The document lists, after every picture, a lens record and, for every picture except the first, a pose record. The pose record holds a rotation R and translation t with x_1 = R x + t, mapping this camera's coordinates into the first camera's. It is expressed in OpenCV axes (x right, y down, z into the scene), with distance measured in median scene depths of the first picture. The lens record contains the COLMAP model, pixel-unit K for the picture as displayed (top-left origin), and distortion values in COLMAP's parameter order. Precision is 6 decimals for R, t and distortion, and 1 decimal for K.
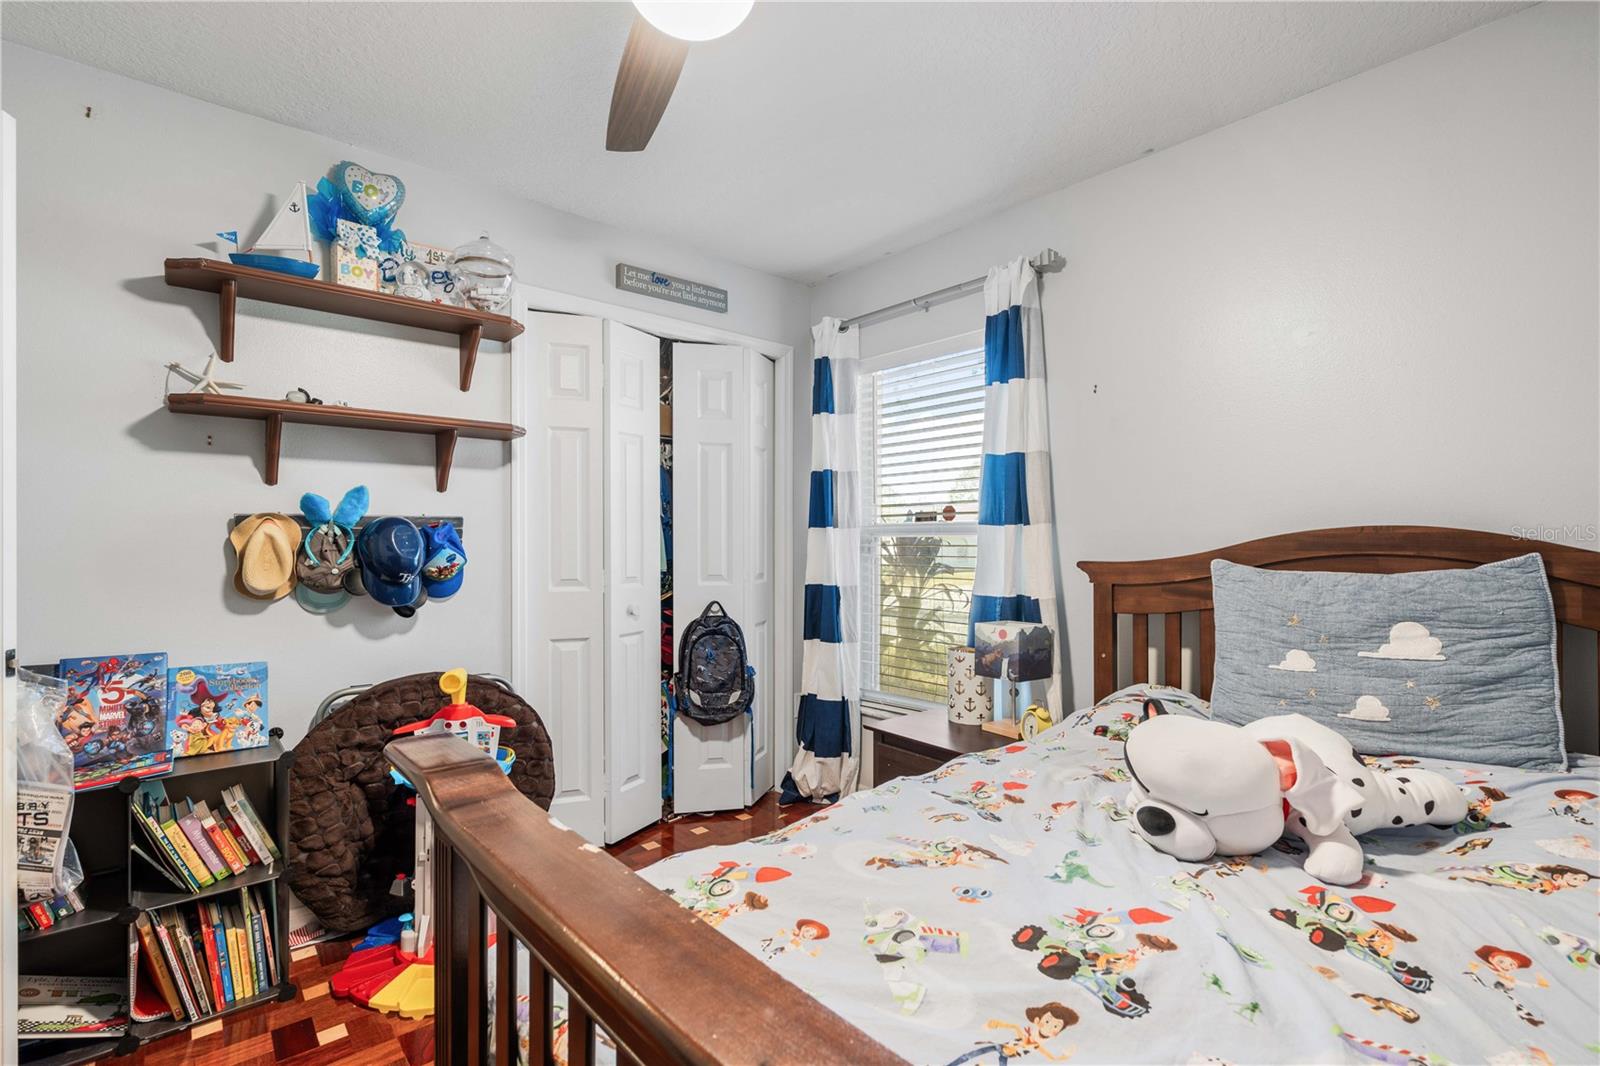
lens RADIAL K [[739.8, 0, 789.8], [0, 739.8, 536.5], [0, 0, 1]] dist [0.000141, 0.000013]
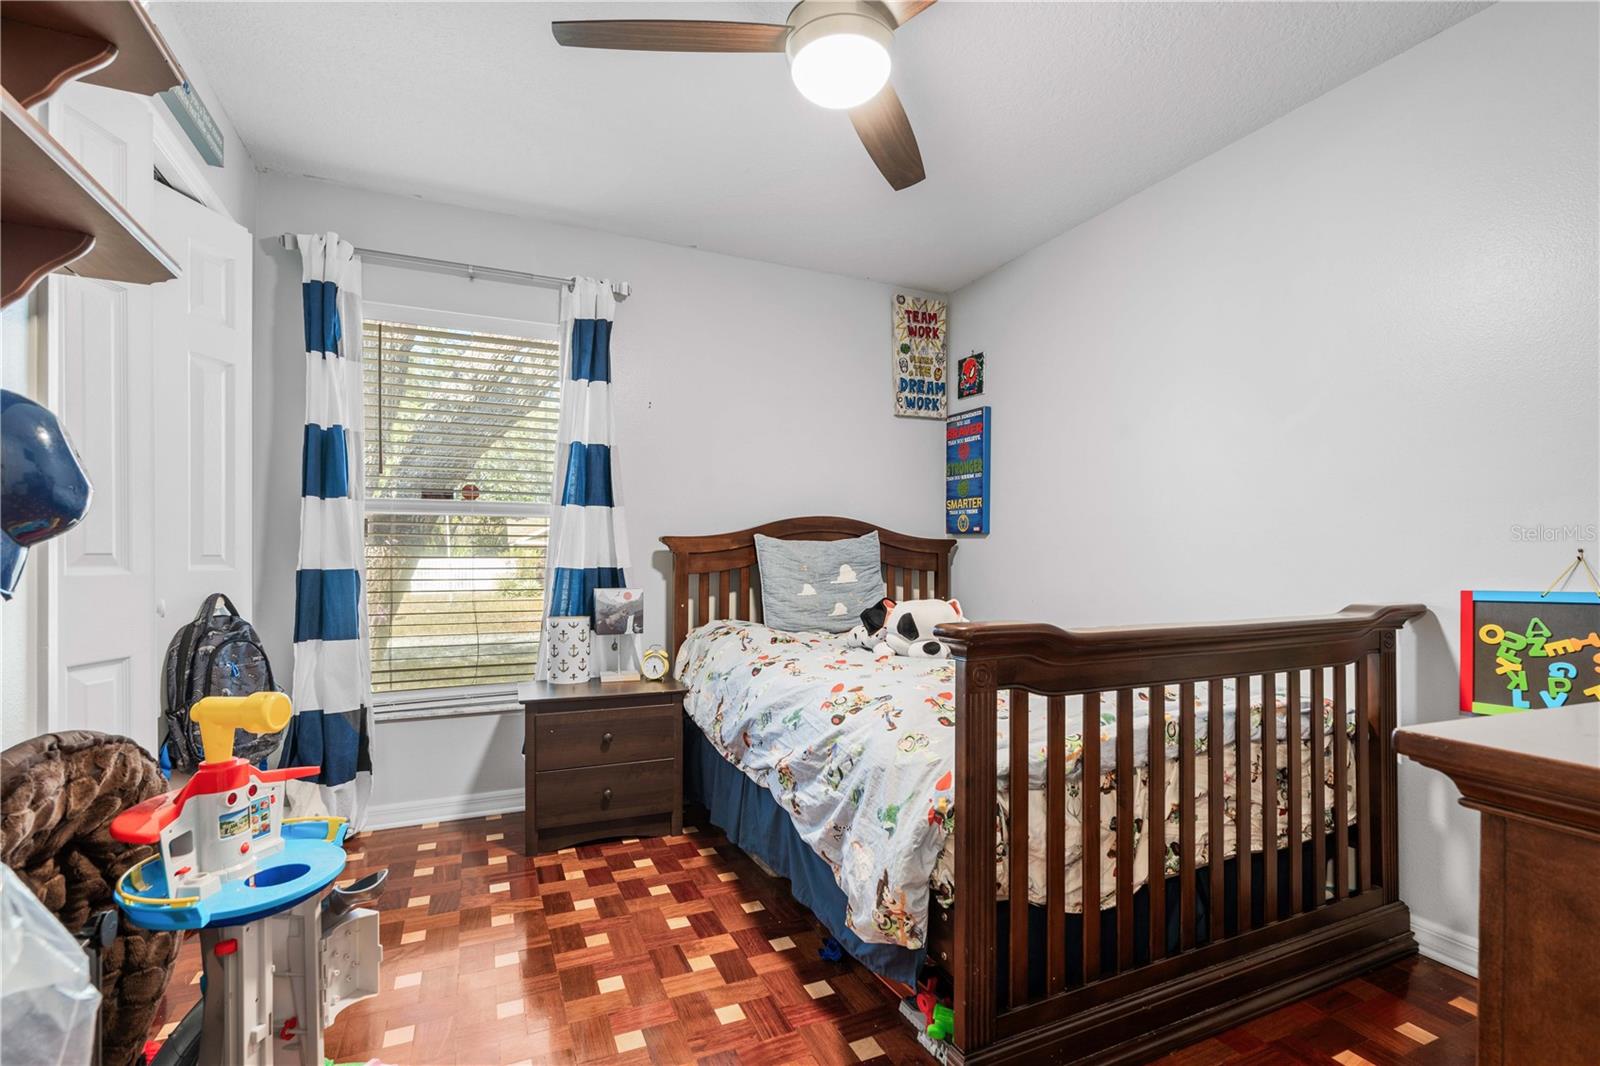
lens RADIAL K [[723.6, 0, 798.8], [0, 723.6, 557.9], [0, 0, 1]] dist [0.000600, 0.000051]
pose [[0.276688, -0.000630, 0.960960, -0.703671], [-0.004200, 0.999989, 0.001865, 0.062290], [-0.960951, -0.004552, 0.276682, 0.380789]]
